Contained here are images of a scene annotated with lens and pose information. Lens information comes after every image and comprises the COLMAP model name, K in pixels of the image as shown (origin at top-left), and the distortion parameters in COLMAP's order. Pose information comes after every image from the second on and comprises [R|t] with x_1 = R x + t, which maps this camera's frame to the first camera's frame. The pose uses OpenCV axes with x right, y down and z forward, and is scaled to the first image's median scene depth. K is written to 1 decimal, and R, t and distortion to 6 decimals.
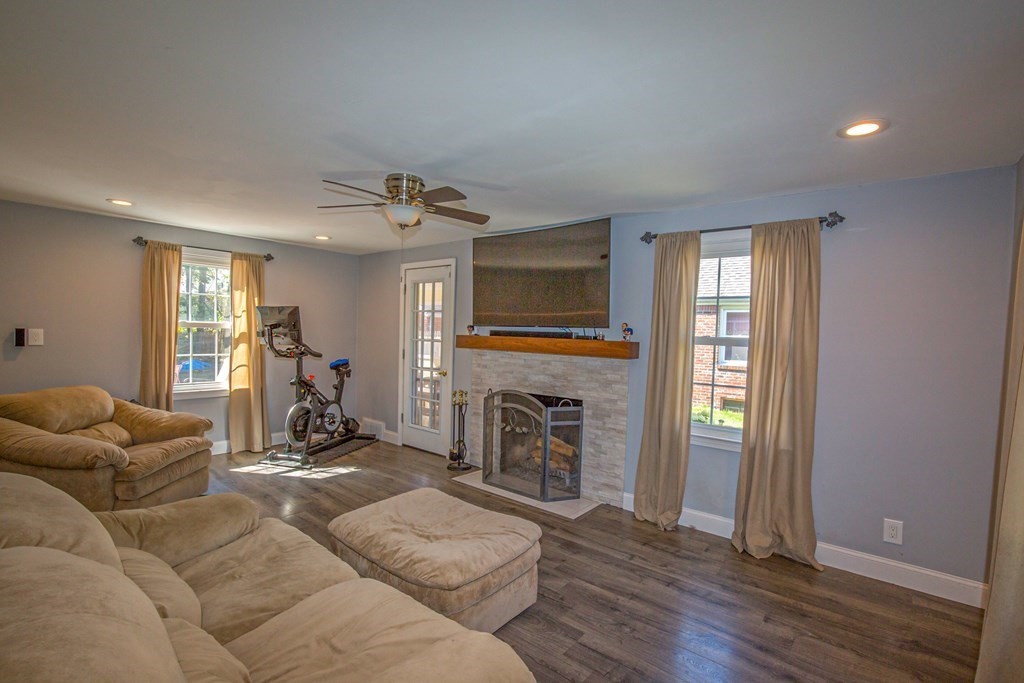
lens RADIAL K [[475.9, 0, 512.0], [0, 475.9, 341.5], [0, 0, 1]] dist [-0.016169, 0.001035]
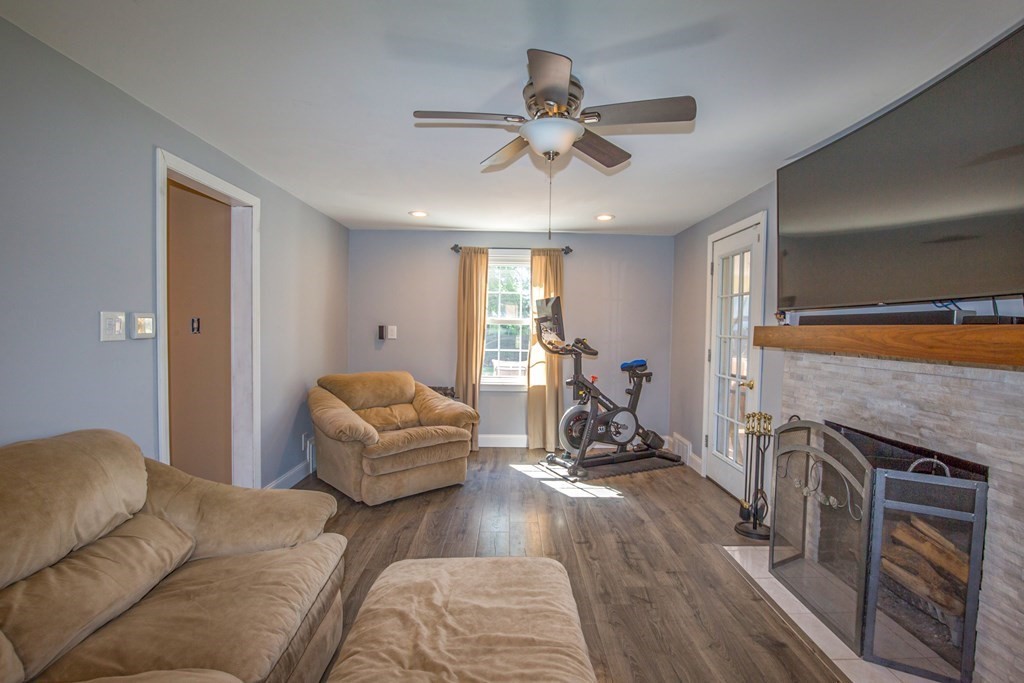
lens RADIAL K [[469.8, 0, 515.5], [0, 469.8, 344.8], [0, 0, 1]] dist [-0.026829, 0.000826]
pose [[0.653030, 0.010205, -0.757263, 0.155541], [-0.014120, 0.999899, 0.001298, 0.015417], [0.757200, 0.009845, 0.653109, 0.347810]]
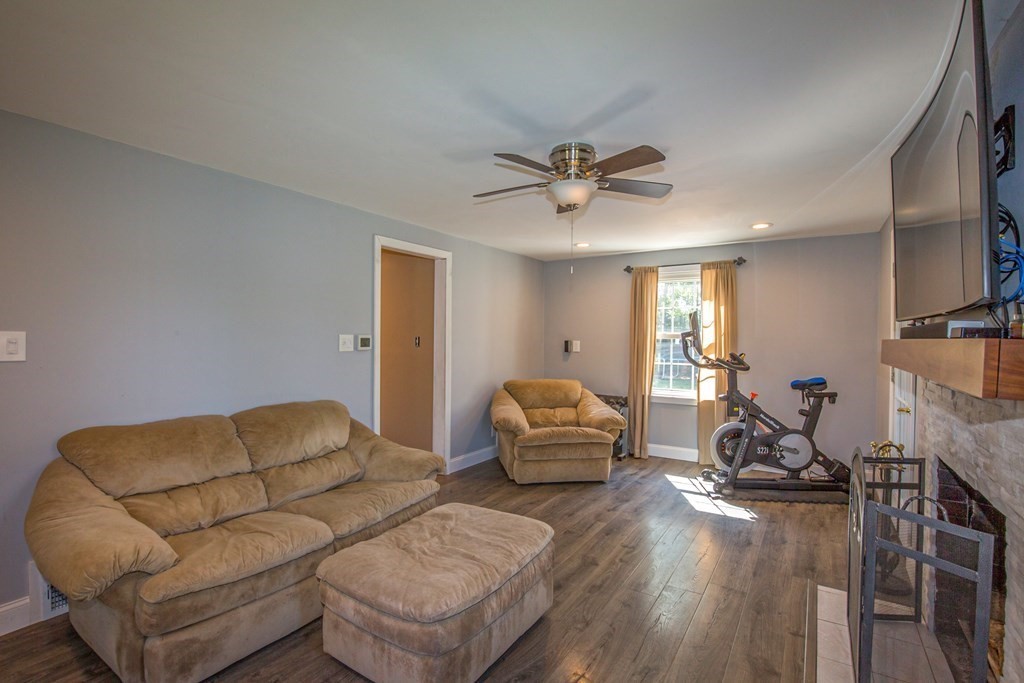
lens RADIAL K [[468.8, 0, 512.5], [0, 468.8, 339.6], [0, 0, 1]] dist [-0.034430, 0.007173]
pose [[0.118408, -0.023192, -0.992694, 0.371885], [-0.026425, 0.999300, -0.026498, 0.011738], [0.992613, 0.029369, 0.117712, 0.523202]]
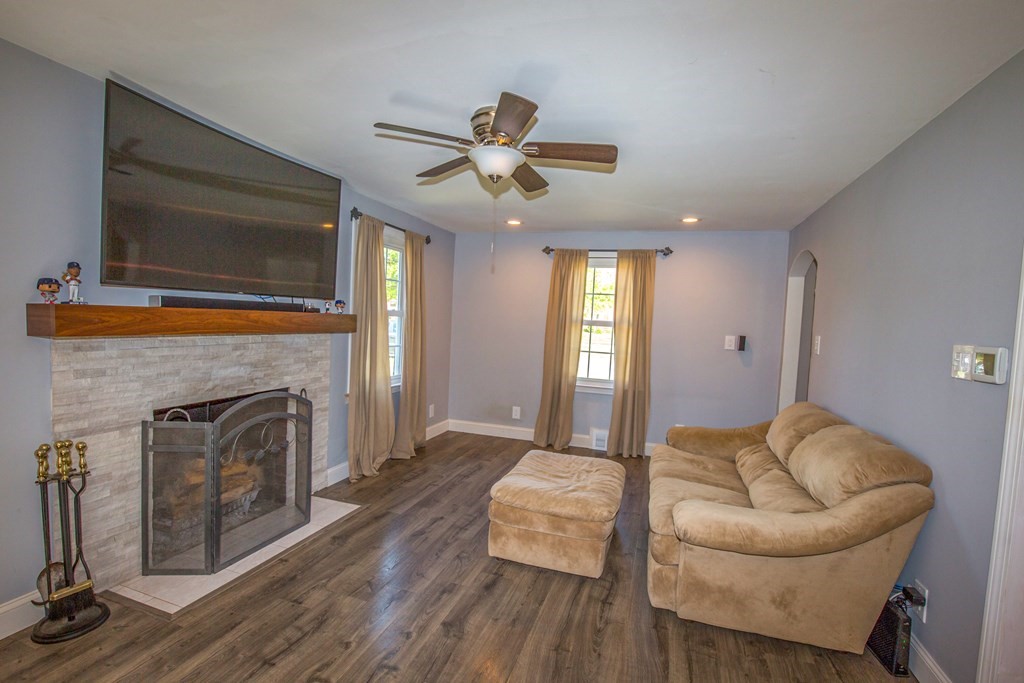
lens RADIAL K [[475.9, 0, 512.0], [0, 475.9, 341.5], [0, 0, 1]] dist [-0.016169, 0.001035]
pose [[-0.367422, -0.089201, 0.925767, -0.626486], [-0.036031, 0.996008, 0.081669, -0.028723], [-0.929356, -0.003349, -0.369170, 0.814896]]
